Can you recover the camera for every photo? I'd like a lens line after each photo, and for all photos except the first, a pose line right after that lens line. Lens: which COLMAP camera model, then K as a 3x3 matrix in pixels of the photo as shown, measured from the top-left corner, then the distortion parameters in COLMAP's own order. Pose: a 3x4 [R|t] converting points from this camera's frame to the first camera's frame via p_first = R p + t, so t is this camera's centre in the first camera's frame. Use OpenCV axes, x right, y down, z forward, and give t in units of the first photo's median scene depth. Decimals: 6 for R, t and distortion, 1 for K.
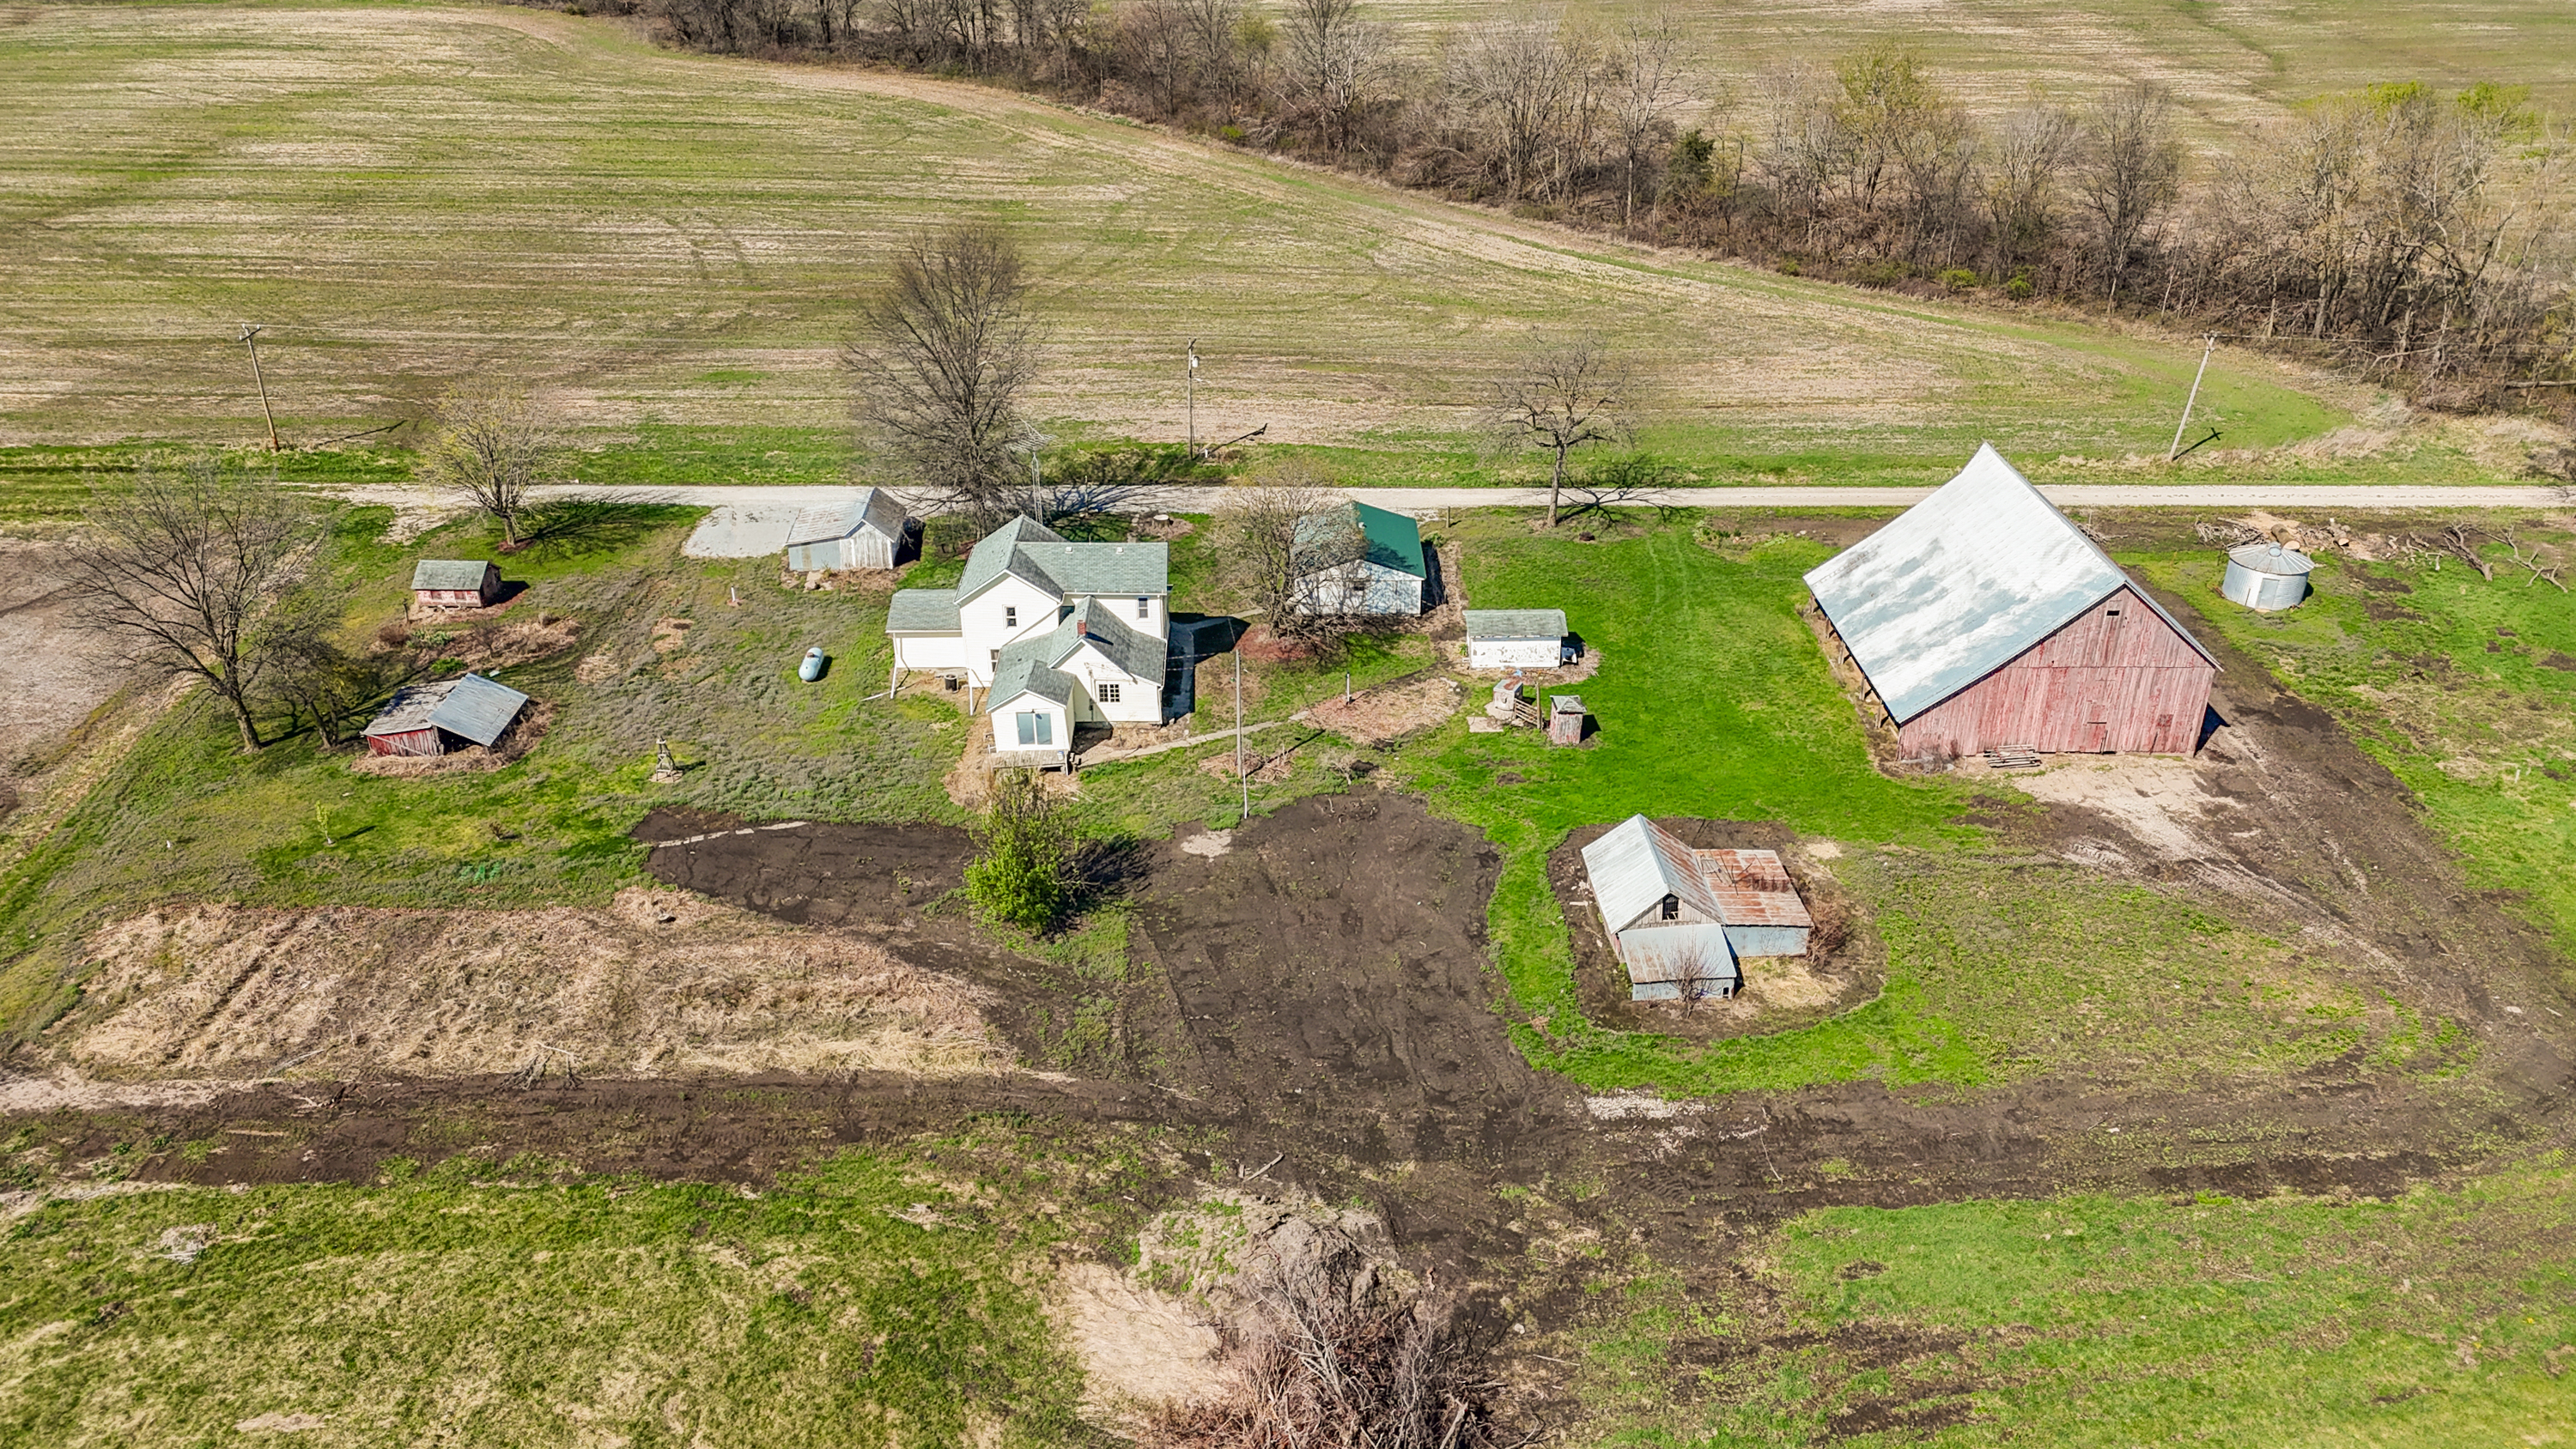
lens RADIAL K [[1905.6, 0, 1292.1], [0, 1905.6, 734.7], [0, 0, 1]] dist [0.091382, -0.098055]
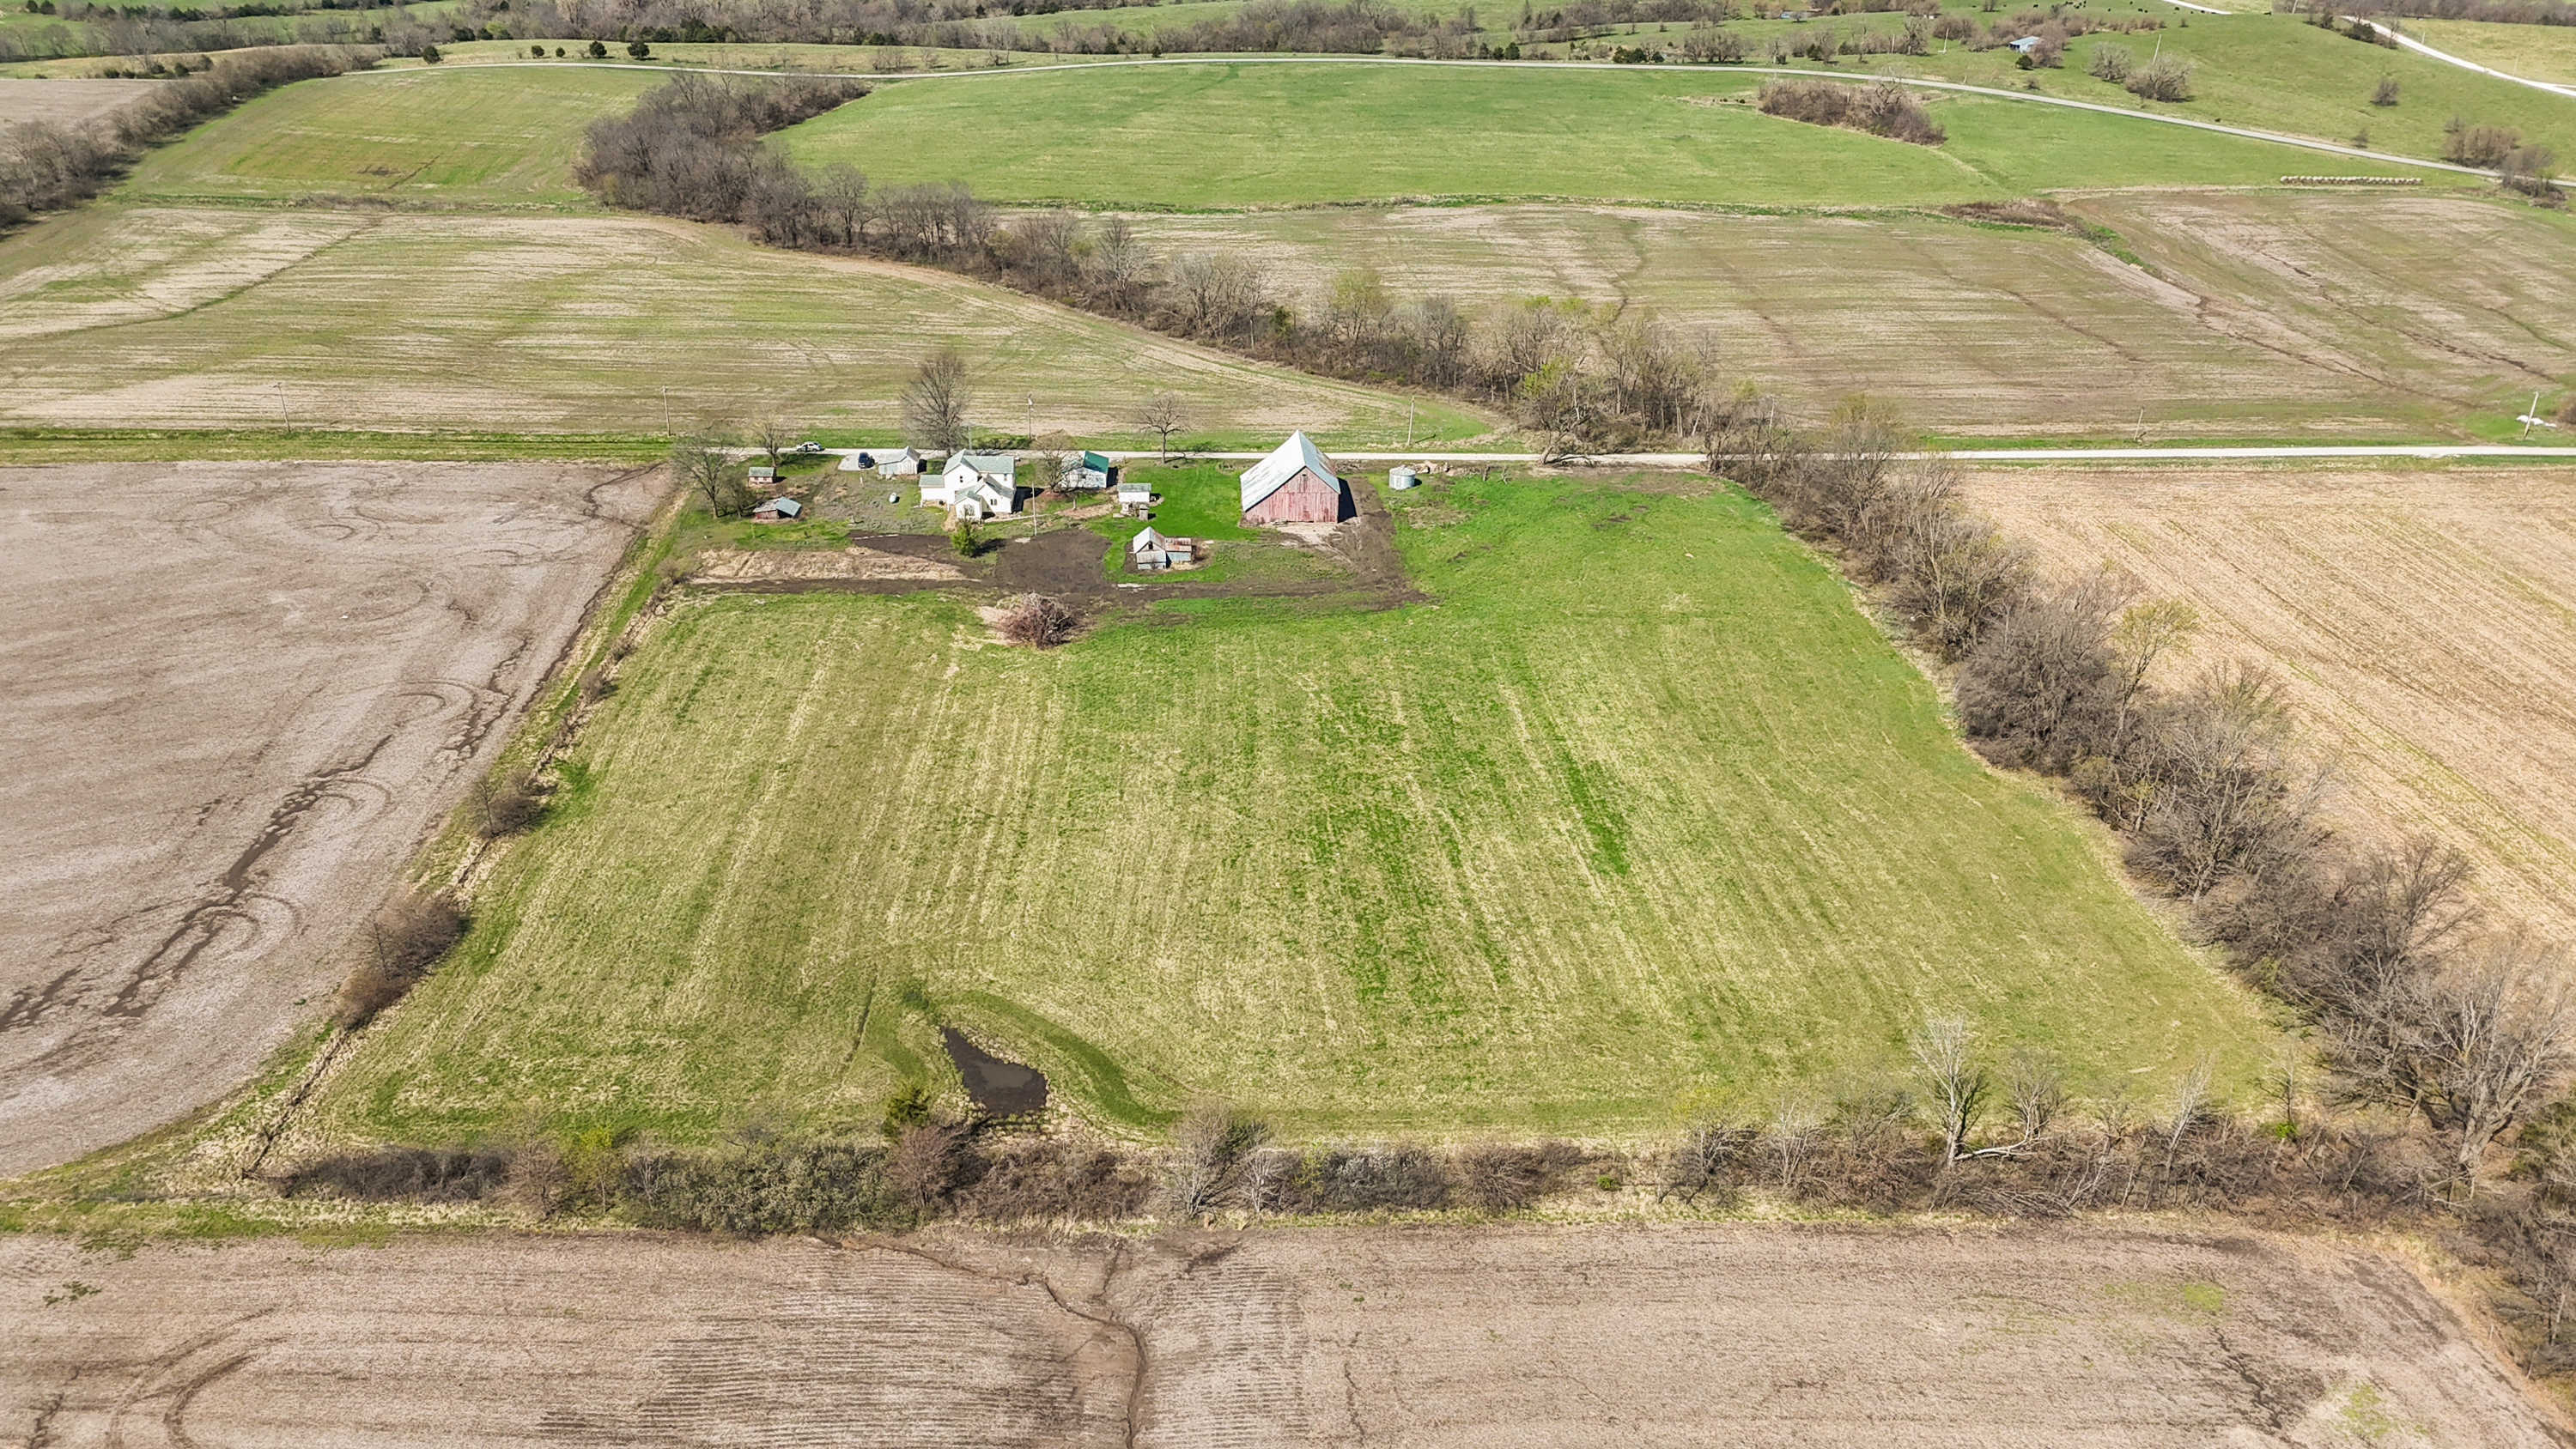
lens RADIAL K [[1884.4, 0, 1289.6], [0, 1884.4, 717.8], [0, 0, 1]] dist [0.090750, -0.090594]
pose [[0.999145, -0.001953, 0.041287, 0.227669], [0.004362, 0.998287, -0.058342, 0.452457], [-0.041102, 0.058473, 0.997443, -1.829058]]
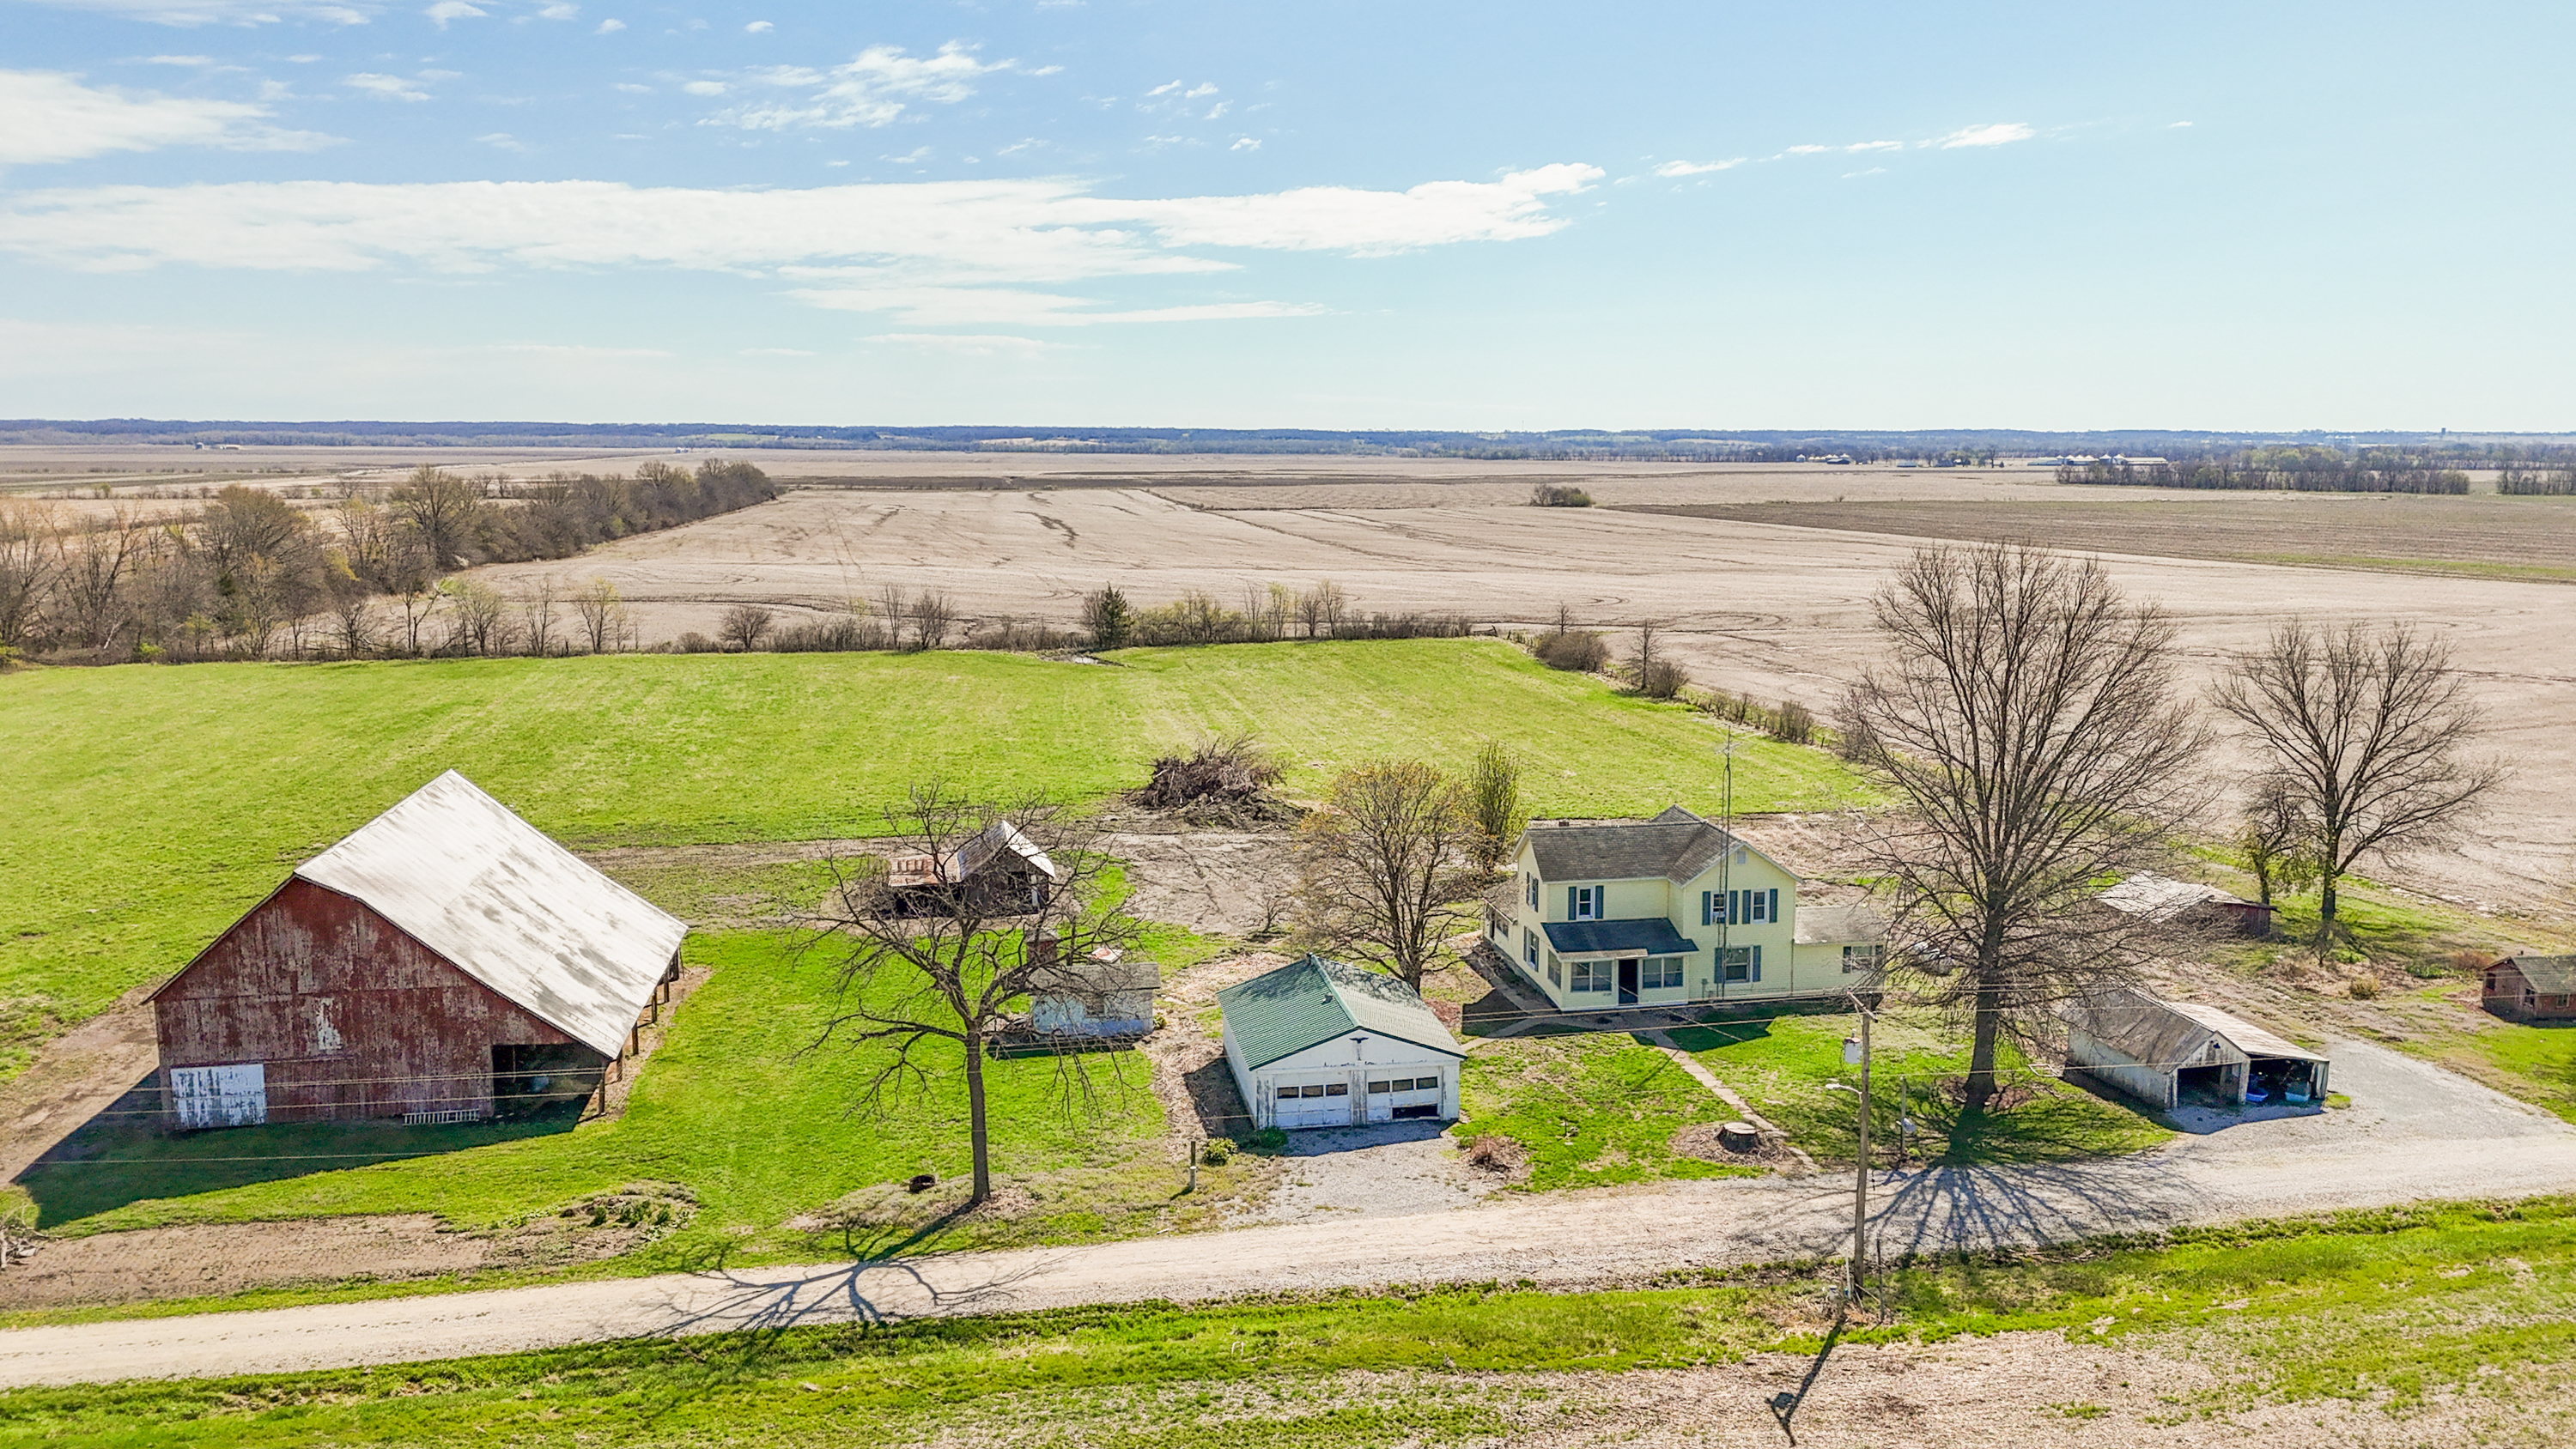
lens RADIAL K [[1884.4, 0, 1289.6], [0, 1884.4, 717.8], [0, 0, 1]] dist [0.090750, -0.090594]
pose [[-0.987747, 0.021763, -0.154540, 0.146805], [-0.073533, 0.808527, 0.583846, -0.559454], [0.137656, 0.588056, -0.797020, 1.487889]]
